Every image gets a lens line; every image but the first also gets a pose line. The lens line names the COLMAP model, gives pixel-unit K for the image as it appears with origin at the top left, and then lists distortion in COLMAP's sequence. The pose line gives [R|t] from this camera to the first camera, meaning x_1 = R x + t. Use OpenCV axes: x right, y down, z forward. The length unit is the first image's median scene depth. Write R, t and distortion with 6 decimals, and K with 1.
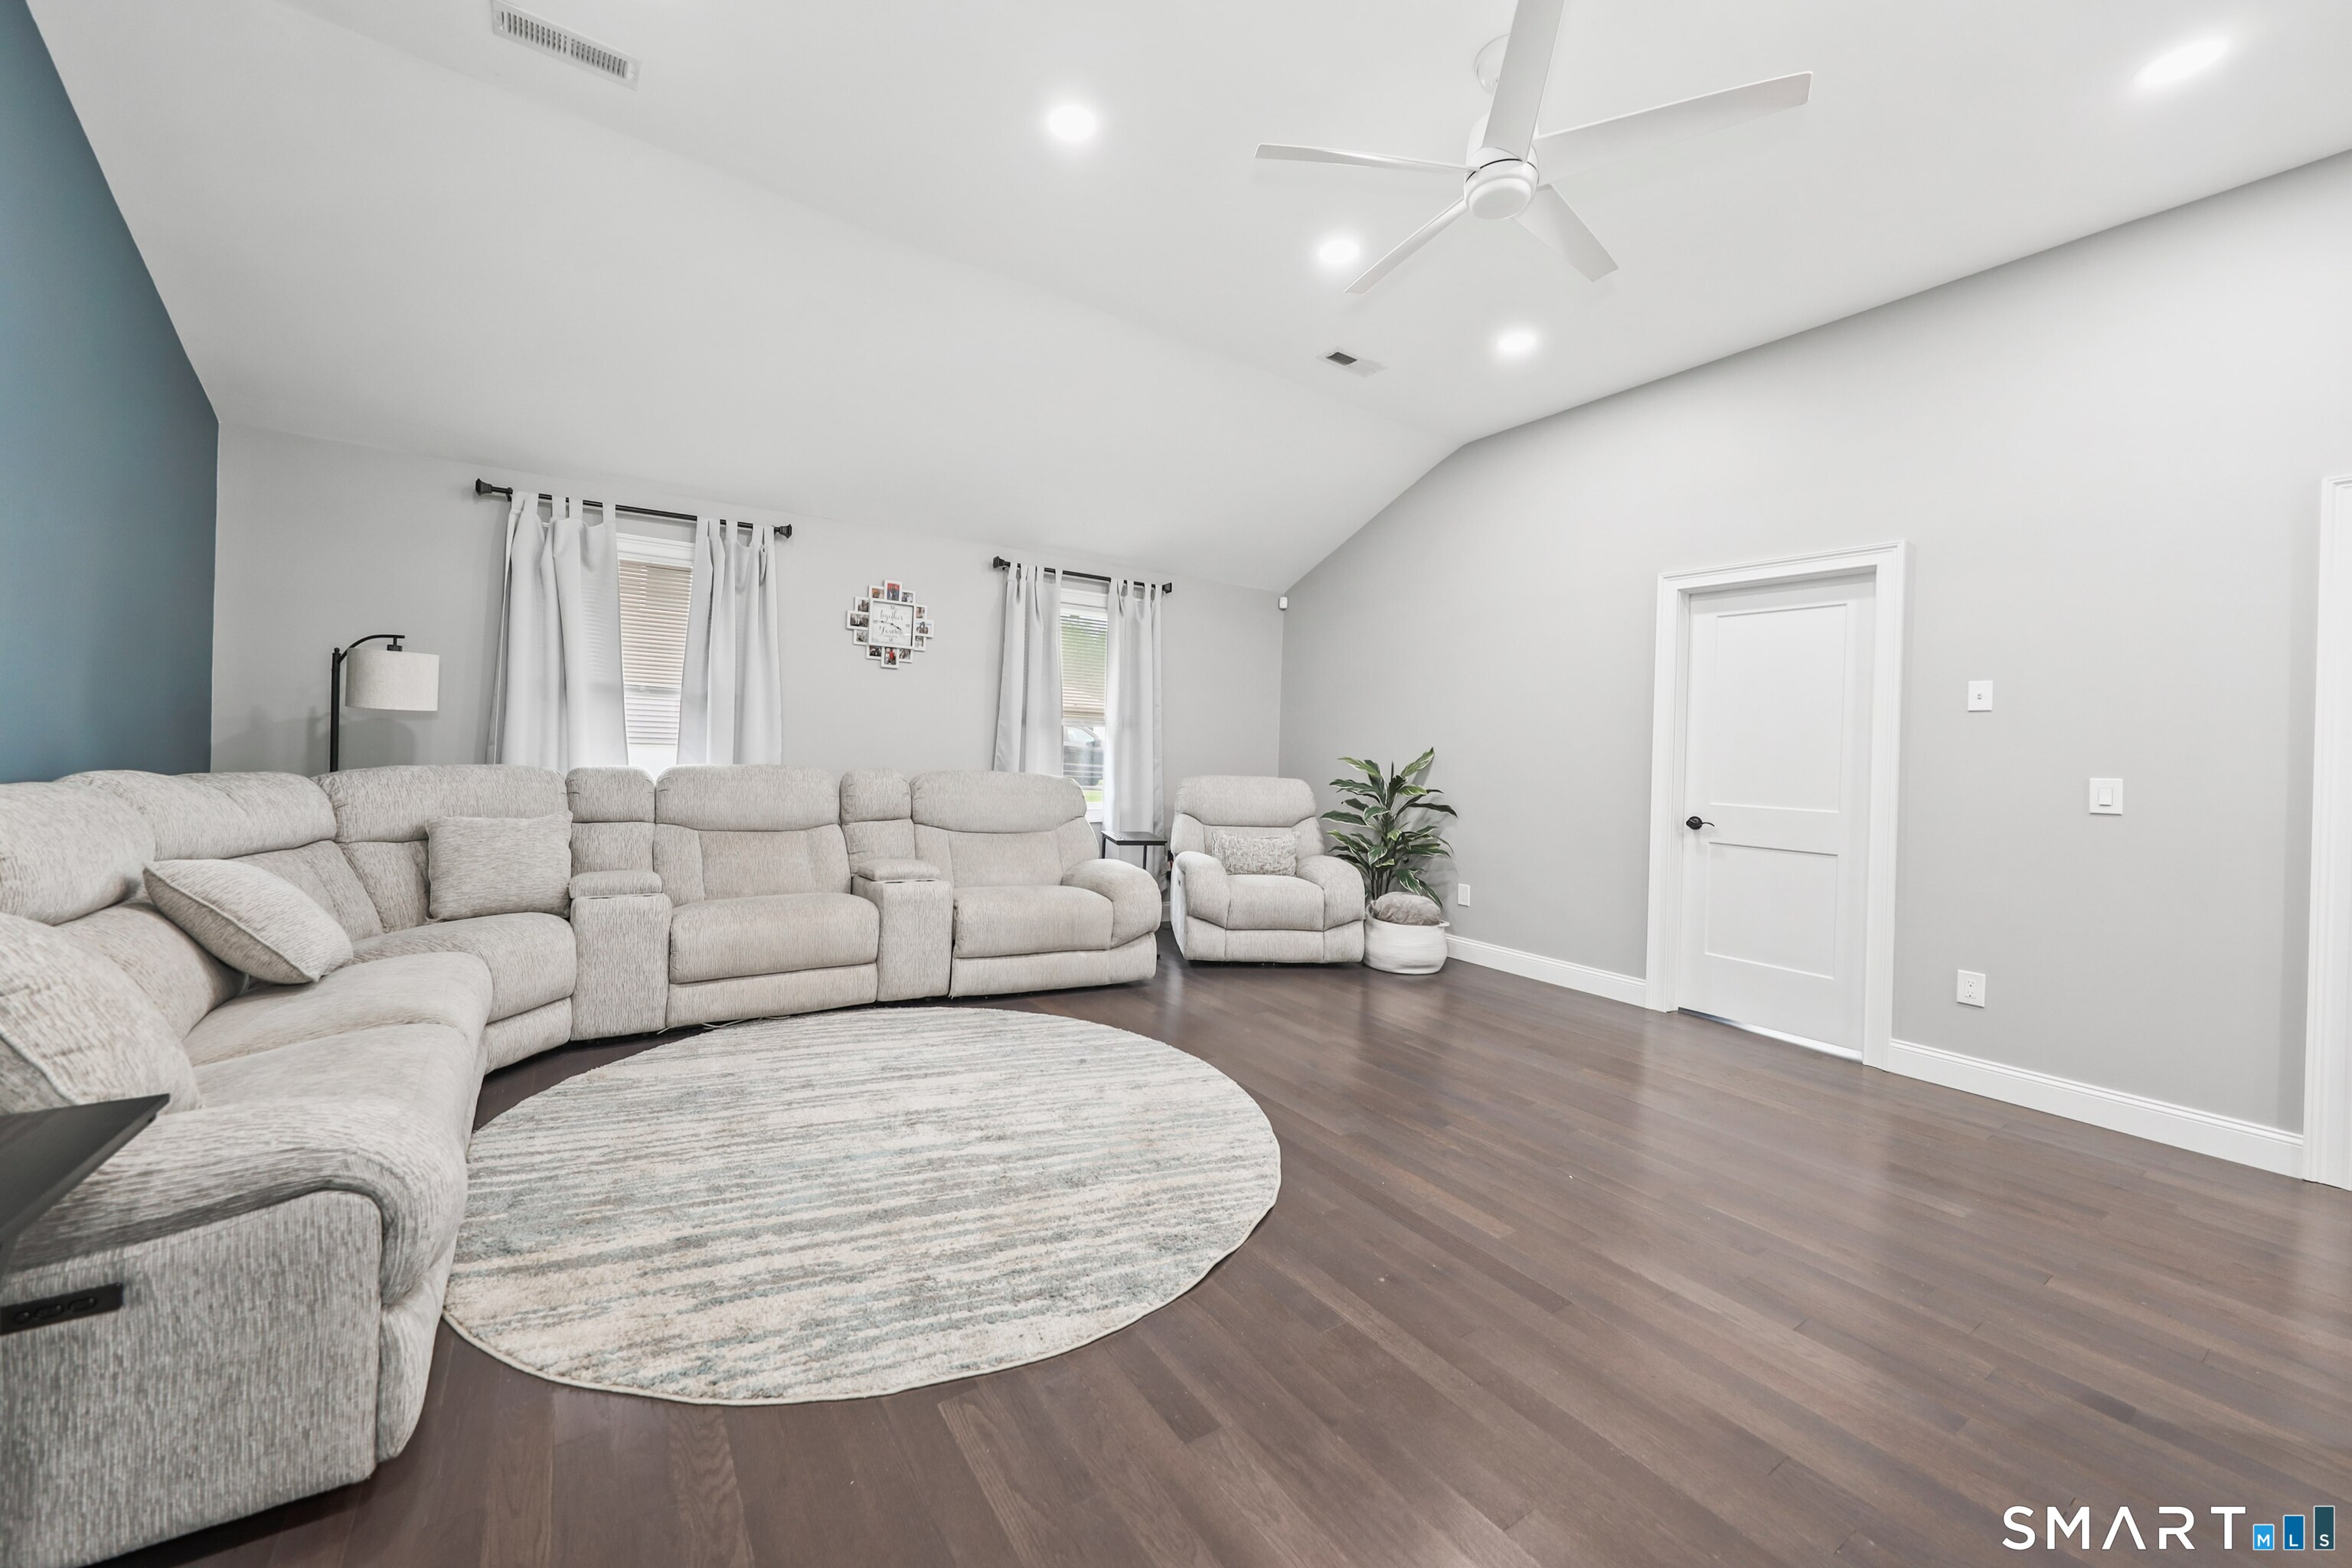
lens RADIAL K [[875.9, 0, 1143.8], [0, 875.9, 750.4], [0, 0, 1]] dist [0.011882, -0.000014]
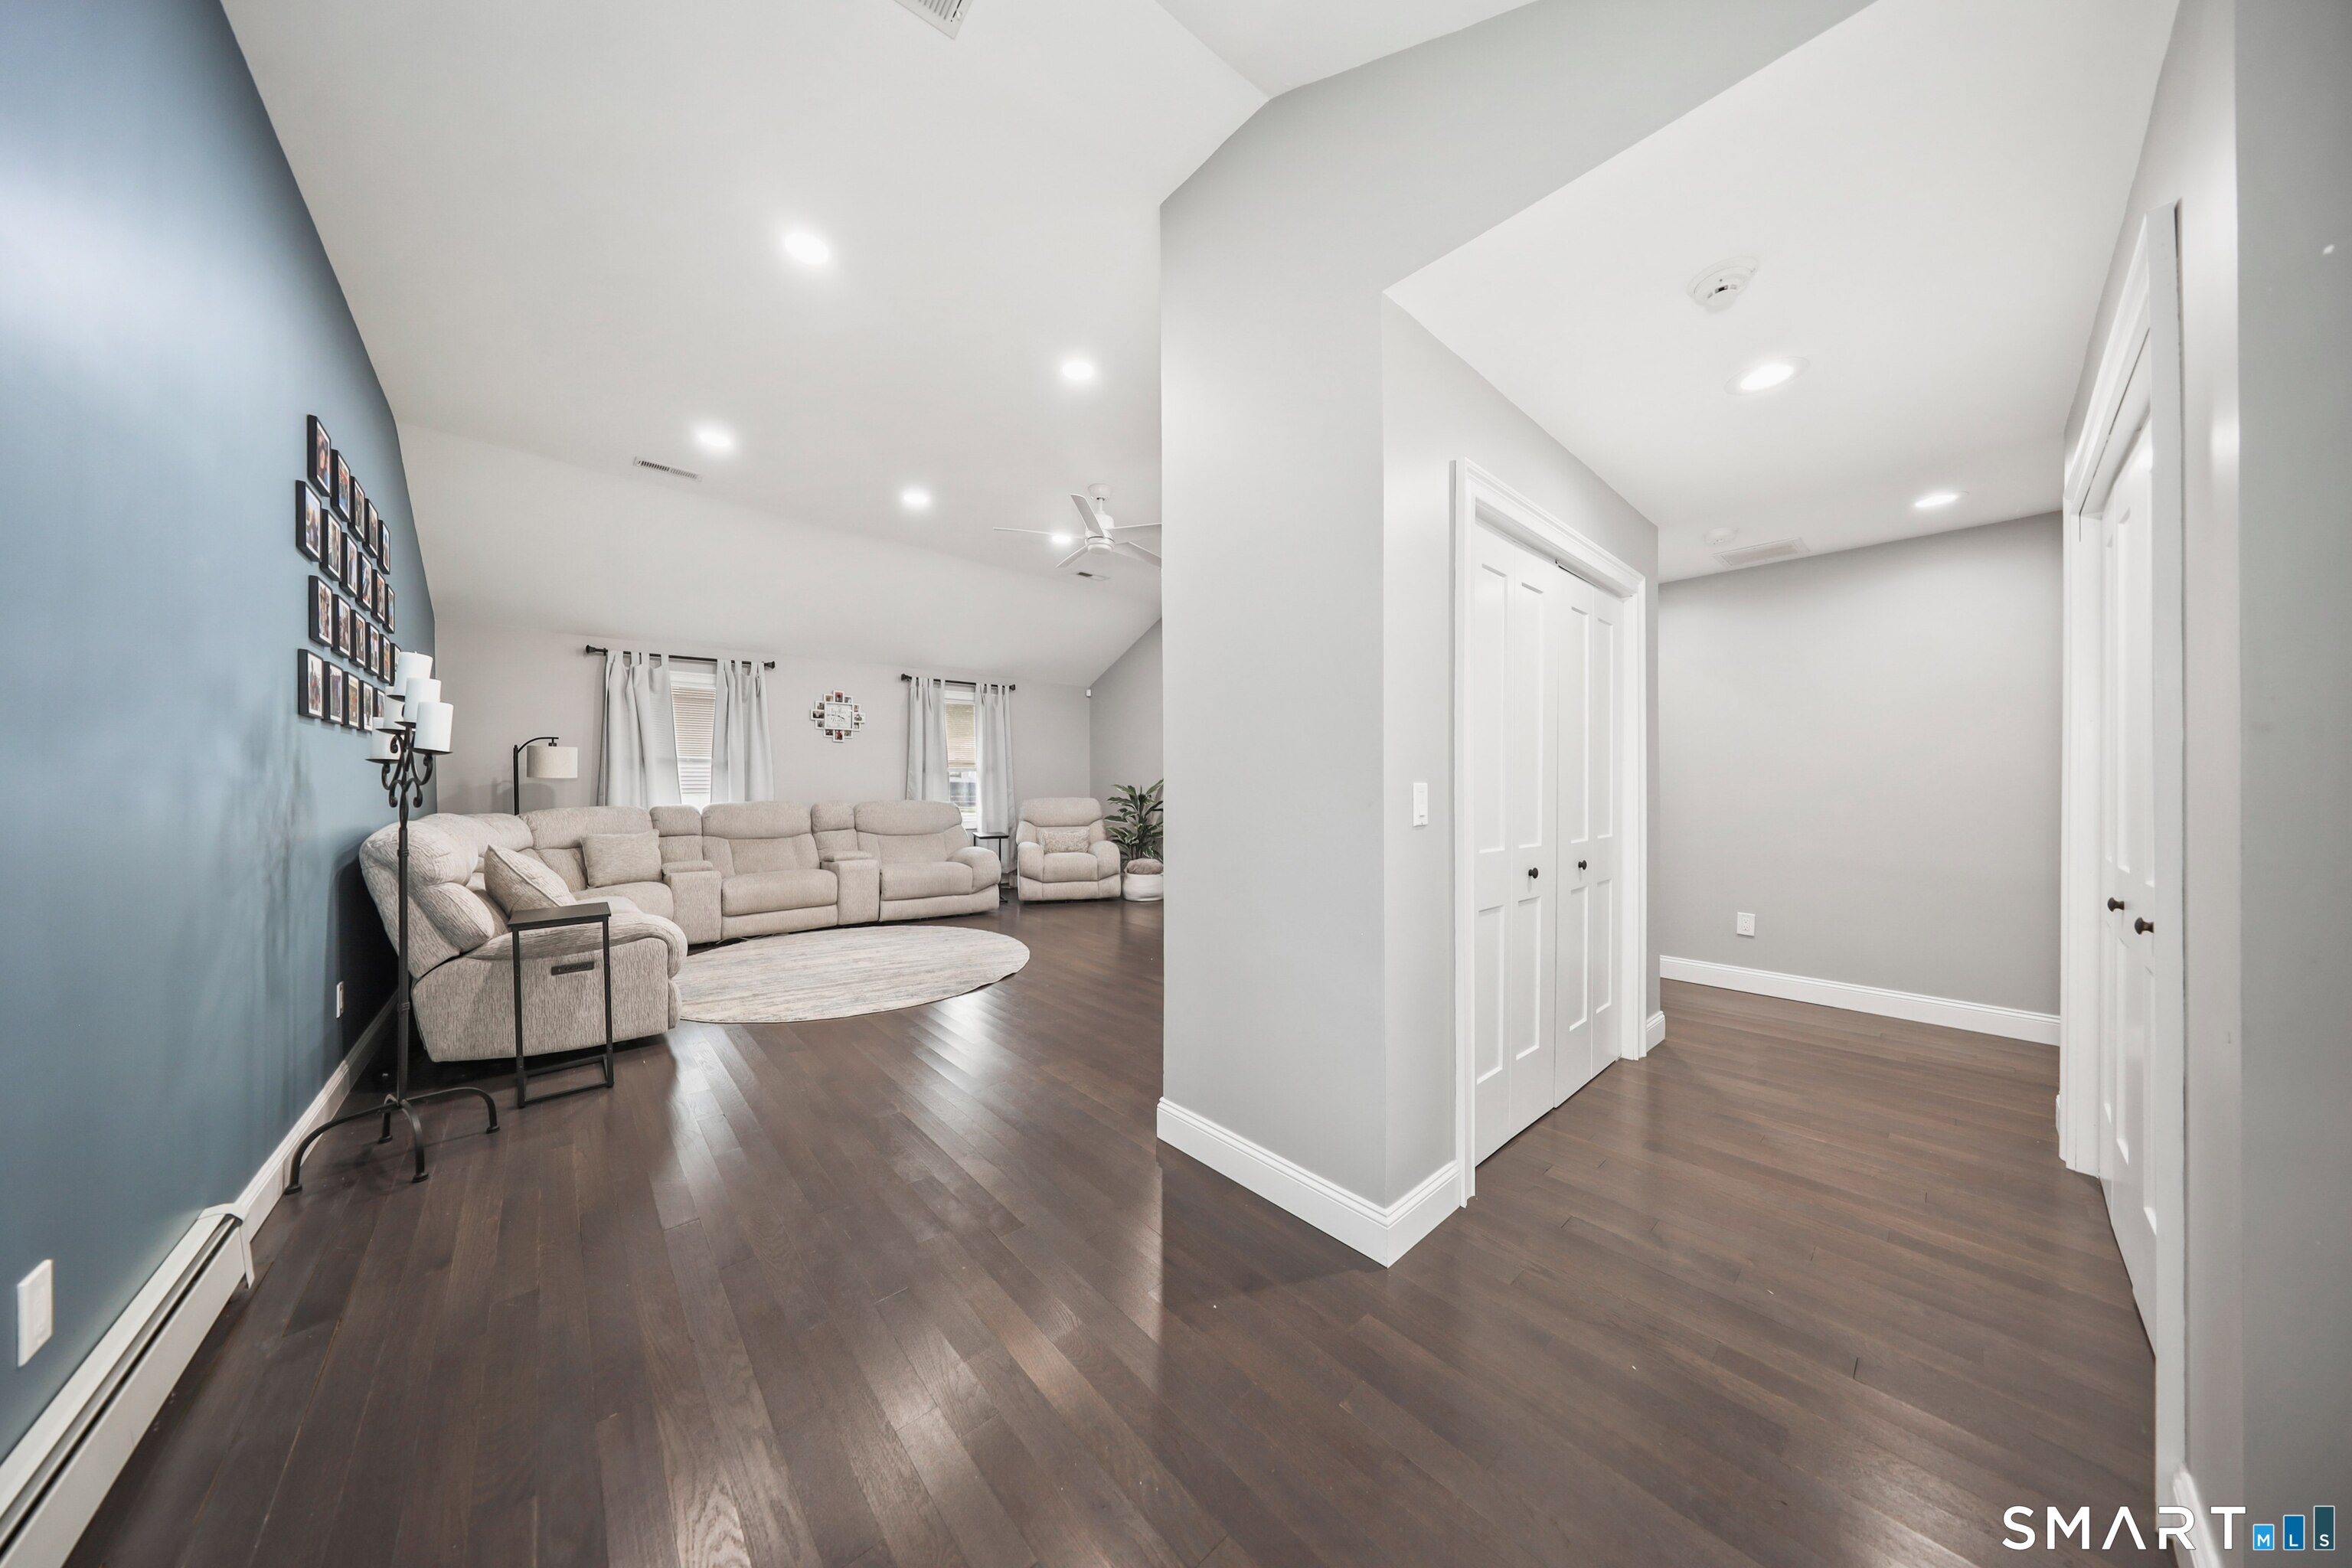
lens RADIAL K [[700.1, 0, 1178.0], [0, 700.1, 786.3], [0, 0, 1]] dist [-0.007772, -0.000039]
pose [[0.986142, -0.036582, 0.161820, 0.167062], [0.035433, 0.999322, 0.009978, 0.002639], [-0.162076, -0.004106, 0.986770, -0.542176]]
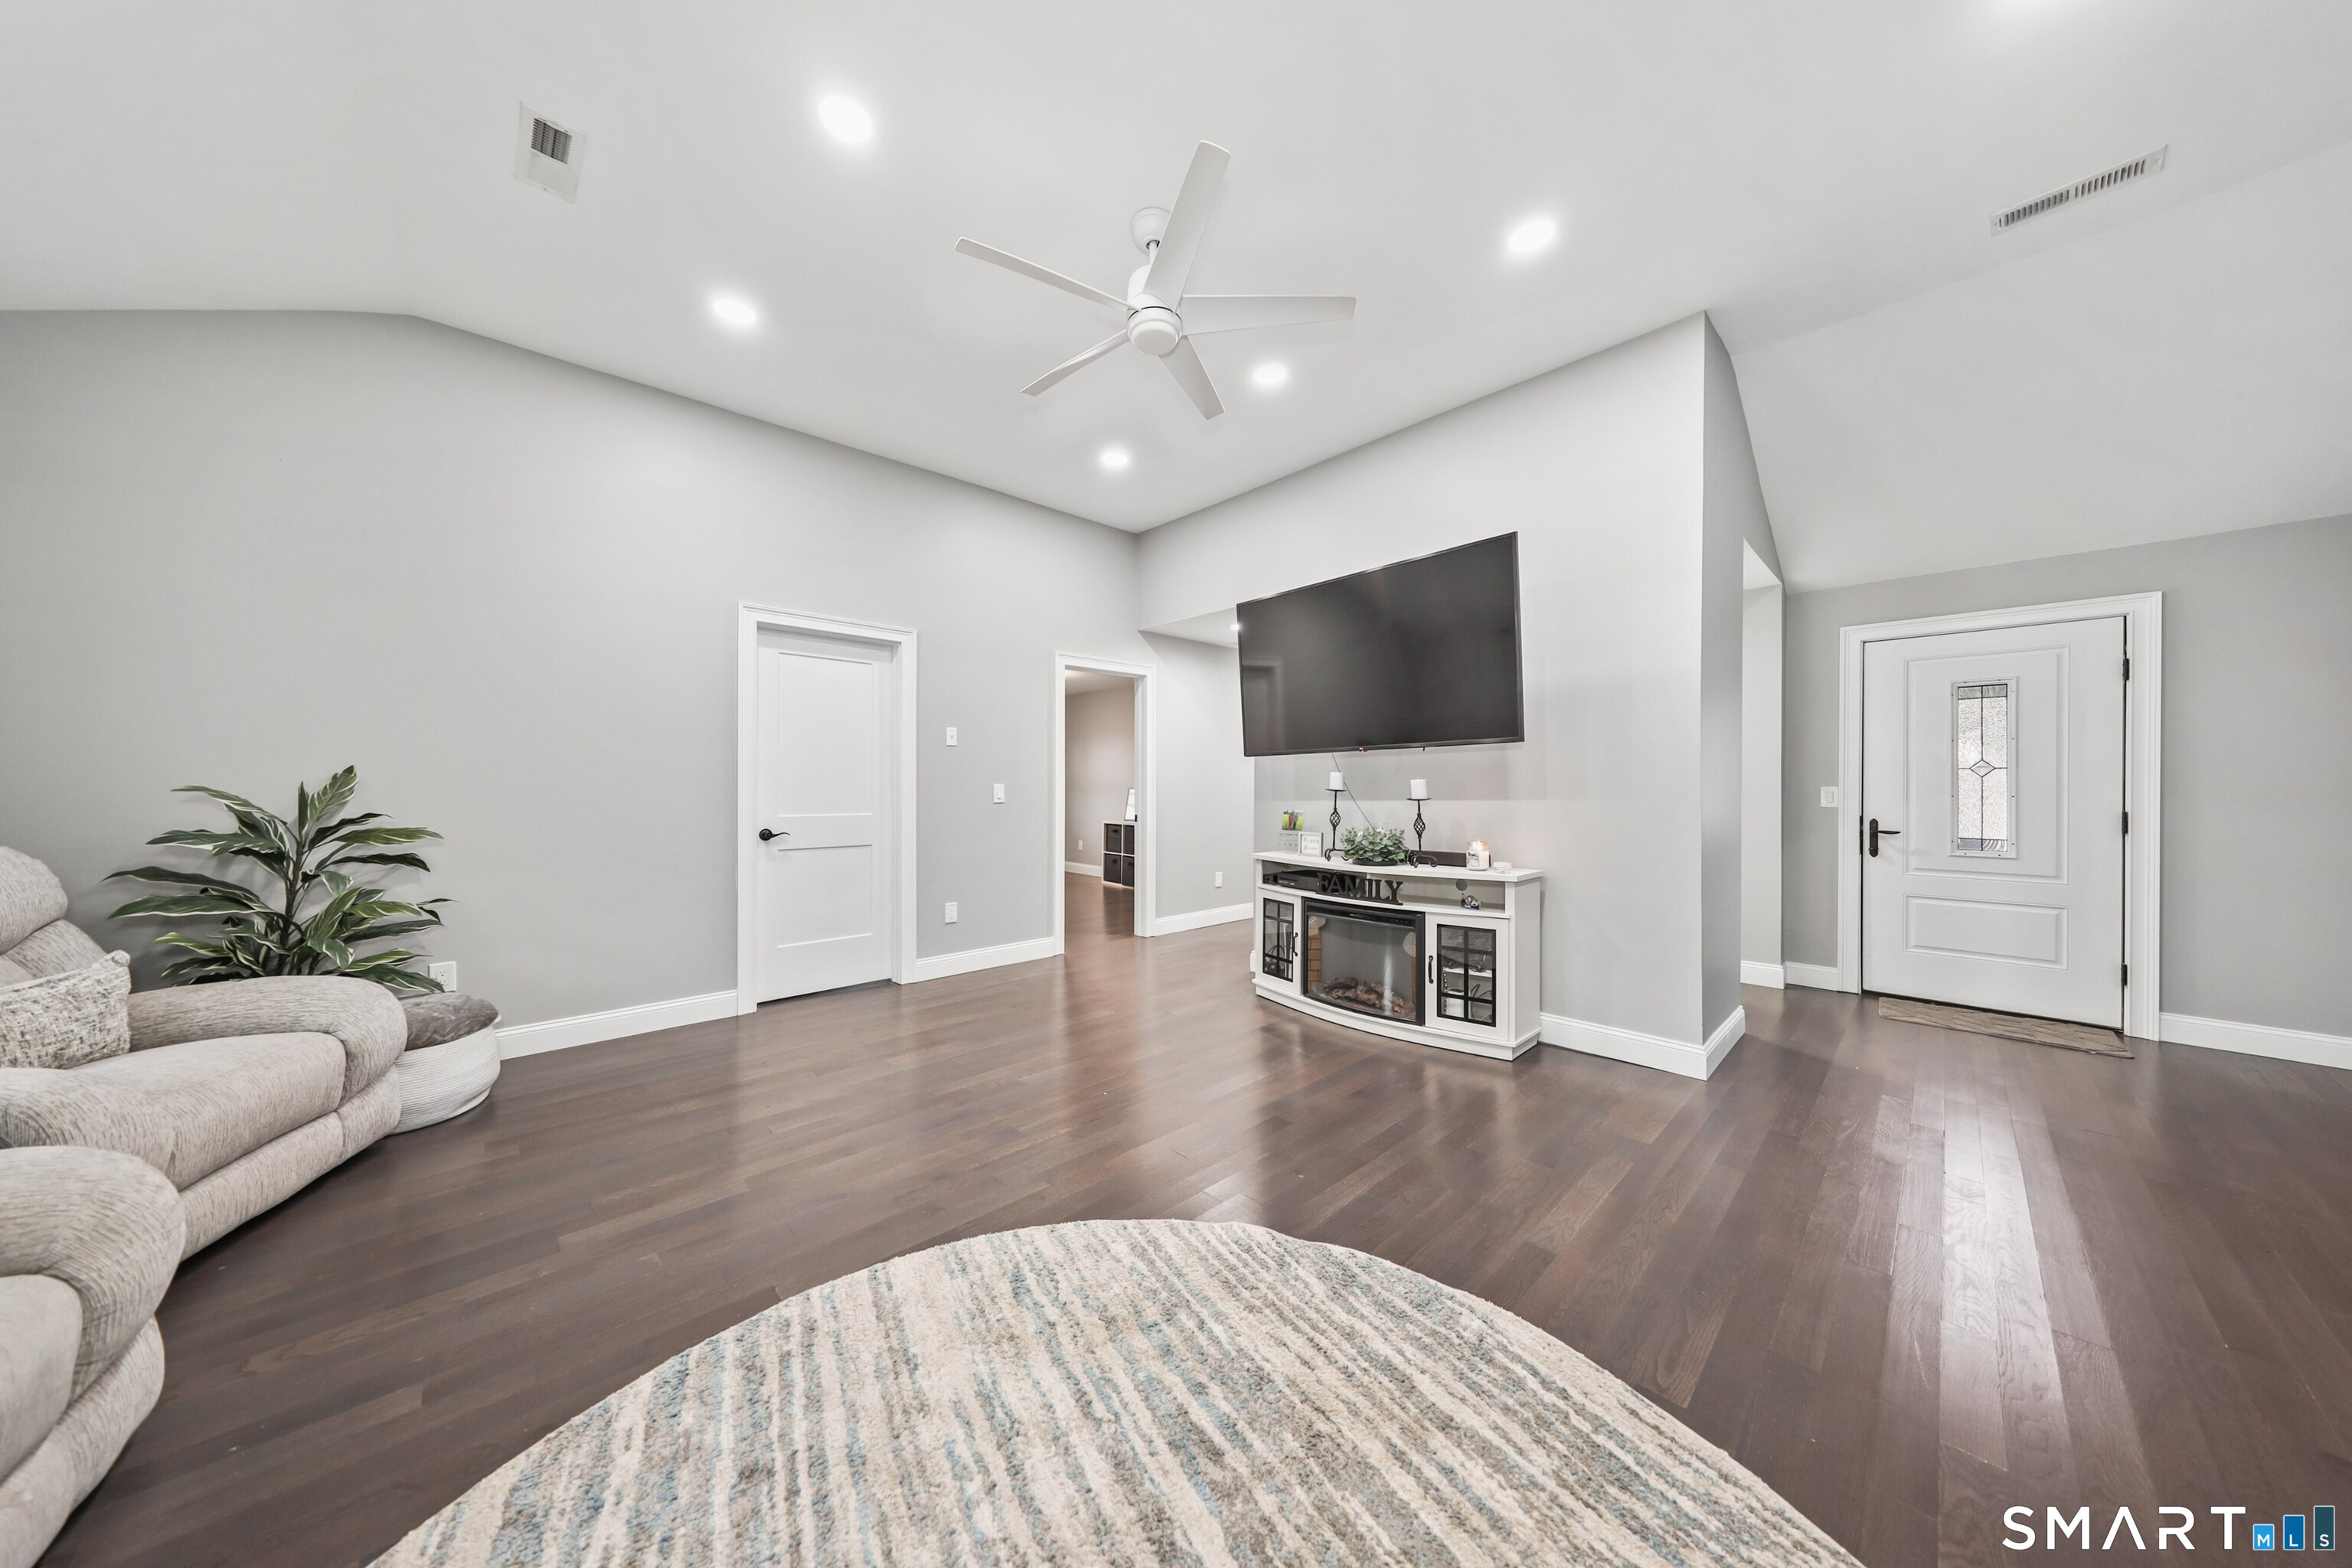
lens RADIAL K [[743.8, 0, 1135.1], [0, 743.8, 787.3], [0, 0, 1]] dist [0.002559, 0.000148]
pose [[-0.161108, -0.039010, 0.986166, -0.384877], [-0.008738, 0.999236, 0.038099, -0.017855], [-0.986898, -0.002479, -0.161326, 0.700195]]
